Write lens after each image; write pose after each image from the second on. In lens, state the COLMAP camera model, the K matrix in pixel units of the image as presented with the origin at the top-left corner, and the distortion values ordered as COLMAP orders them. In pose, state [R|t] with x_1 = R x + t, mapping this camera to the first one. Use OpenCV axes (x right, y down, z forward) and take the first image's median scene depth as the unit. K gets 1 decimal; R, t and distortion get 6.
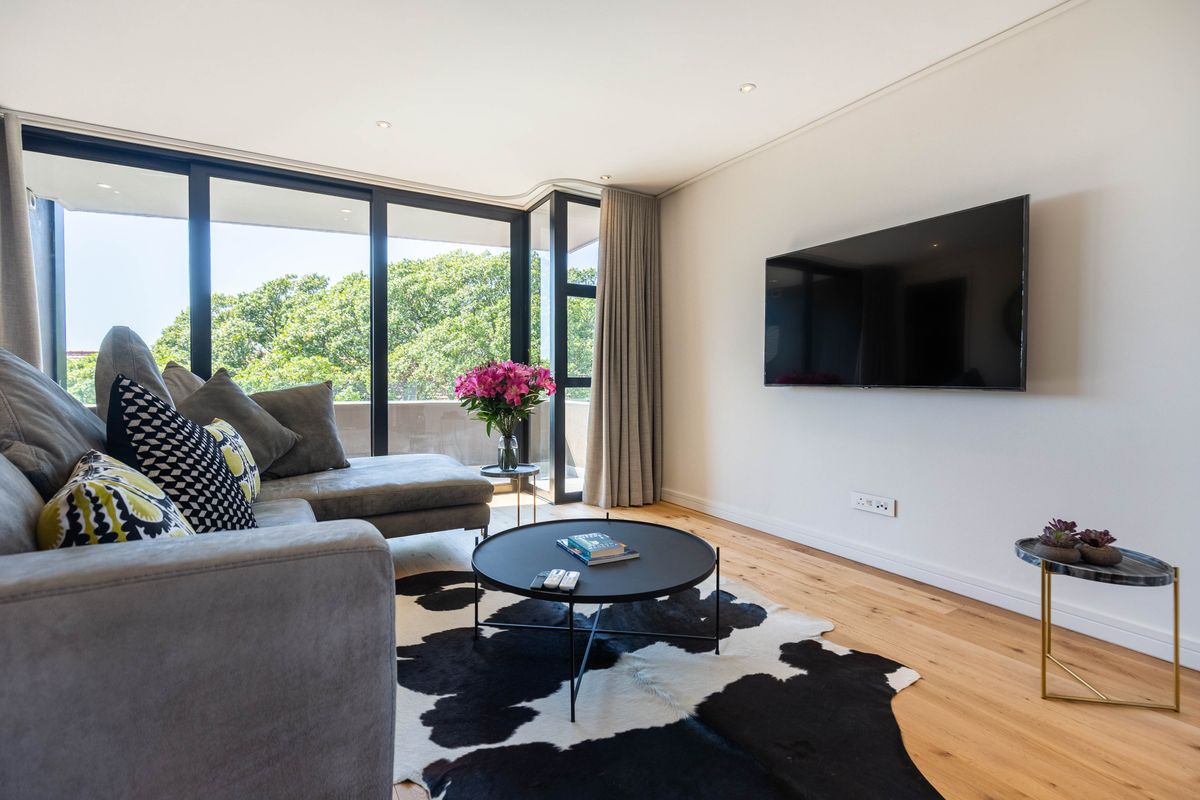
lens RADIAL K [[565.8, 0, 602.6], [0, 565.8, 359.7], [0, 0, 1]] dist [0.000375, 0.000103]
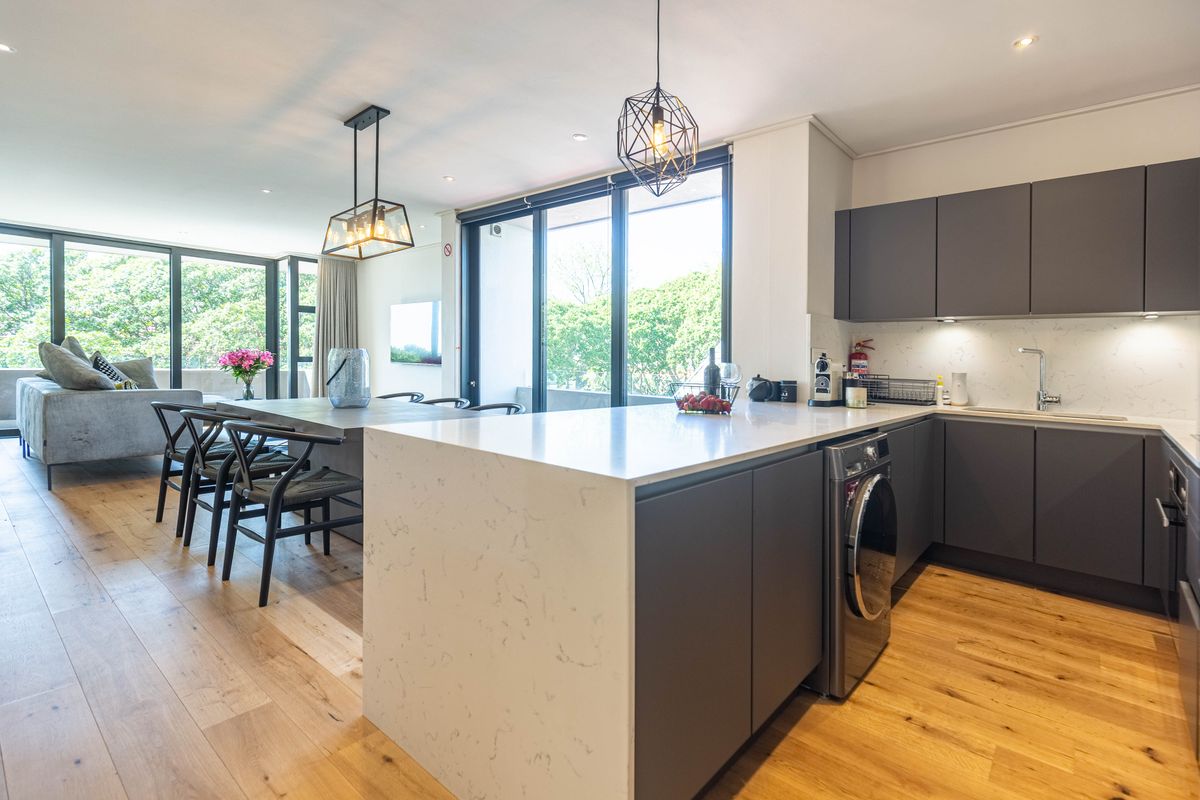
lens RADIAL K [[565.8, 0, 602.6], [0, 565.8, 359.7], [0, 0, 1]] dist [0.000375, 0.000103]
pose [[0.952500, 0.009820, 0.304381, 0.307780], [-0.023502, 0.998870, 0.041319, -0.055236], [-0.303631, -0.046510, 0.951654, -1.006986]]
